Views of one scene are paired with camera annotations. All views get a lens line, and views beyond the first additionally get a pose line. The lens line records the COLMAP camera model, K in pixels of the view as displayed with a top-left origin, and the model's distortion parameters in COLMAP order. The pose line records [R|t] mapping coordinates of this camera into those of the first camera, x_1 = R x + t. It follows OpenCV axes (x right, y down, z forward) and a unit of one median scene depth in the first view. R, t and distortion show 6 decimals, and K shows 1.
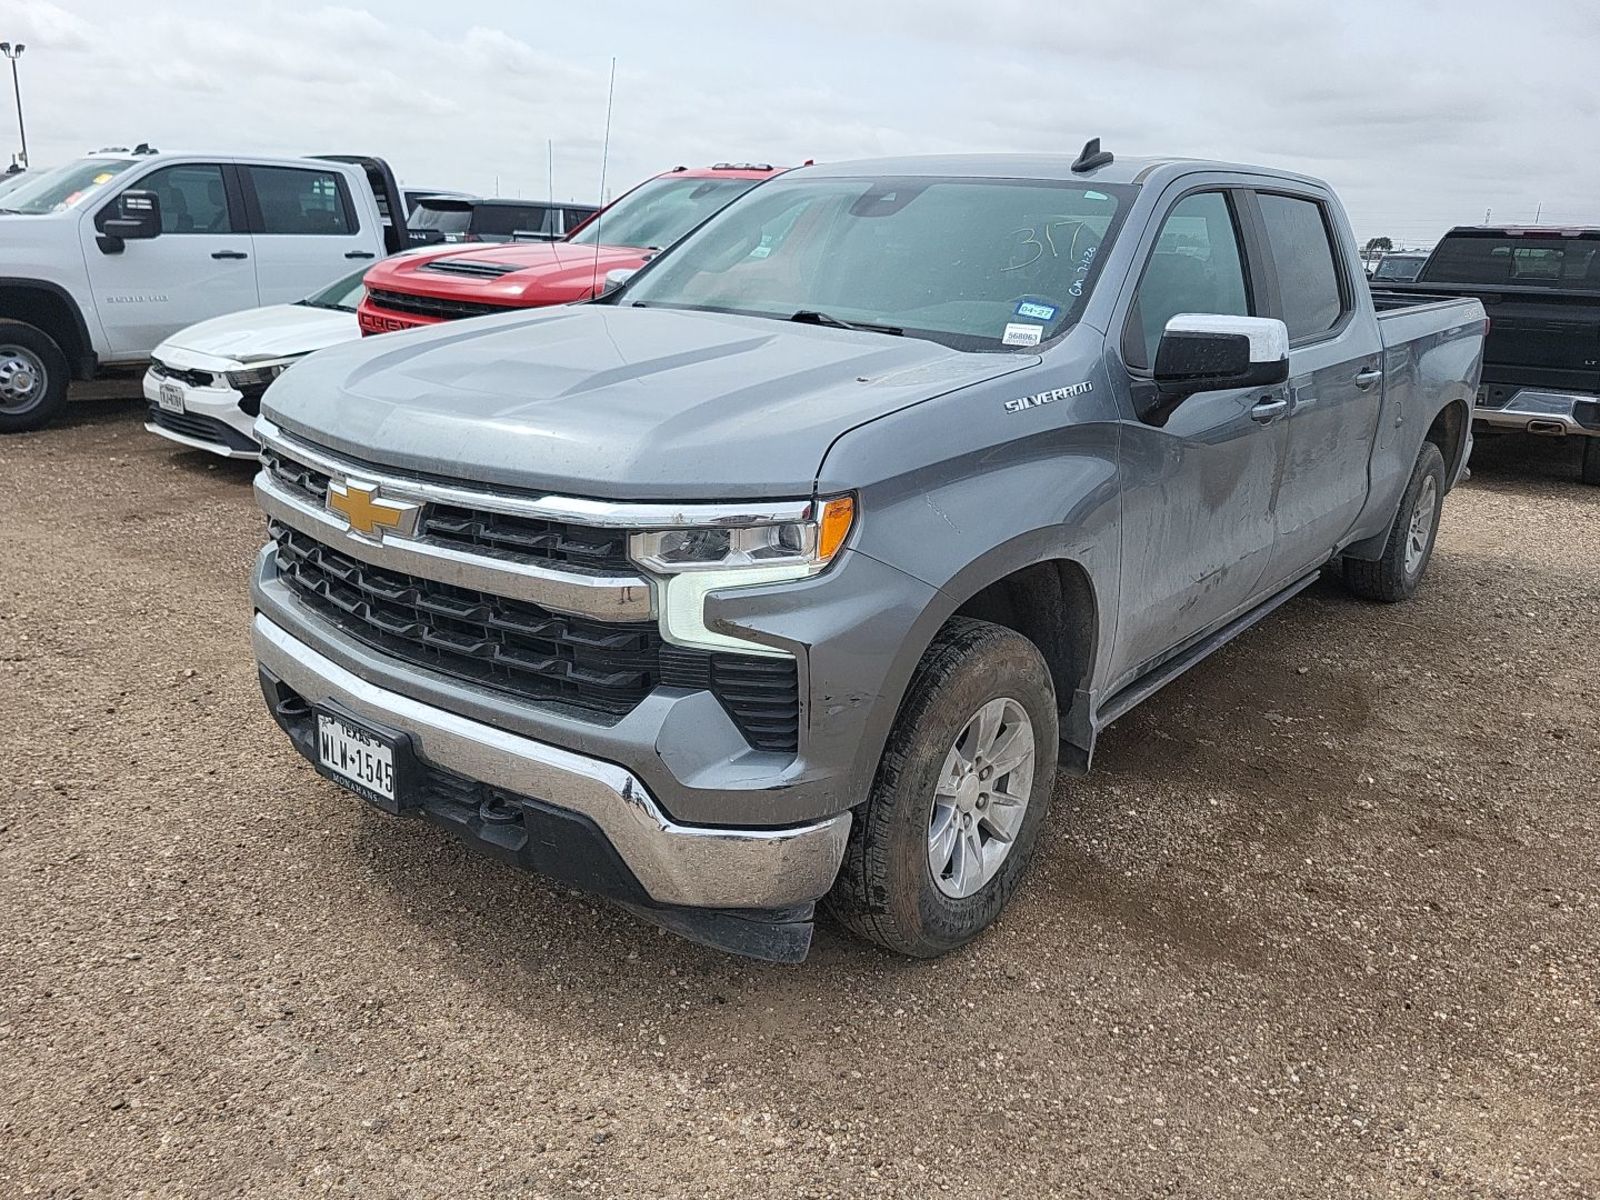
lens RADIAL K [[1296.1, 0, 800.0], [0, 1296.1, 600.0], [0, 0, 1]] dist [0.006624, 0.001850]
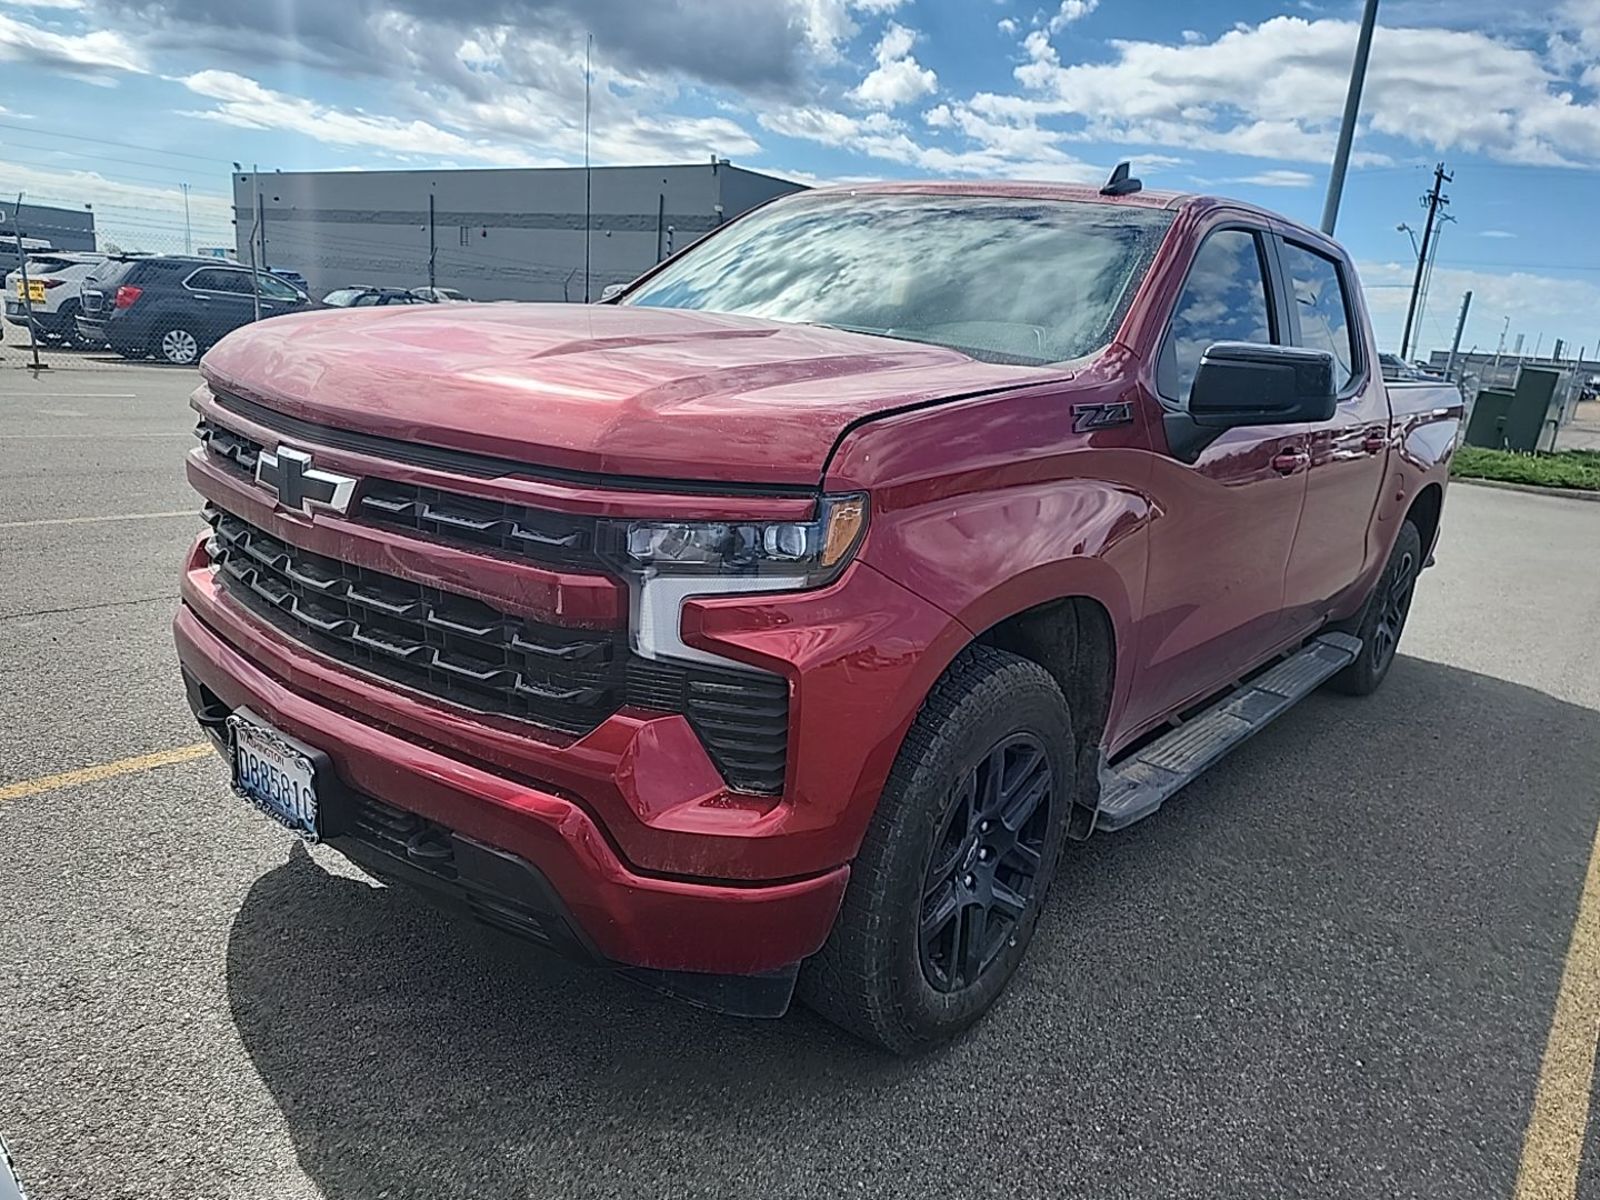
lens RADIAL K [[1239.5, 0, 800.0], [0, 1239.5, 600.0], [0, 0, 1]] dist [0.008081, 0.001040]
pose [[0.997335, 0.066720, 0.029504, -0.017071], [-0.065410, 0.996917, -0.043339, 0.020699], [-0.032305, 0.041294, 0.998625, 0.151556]]
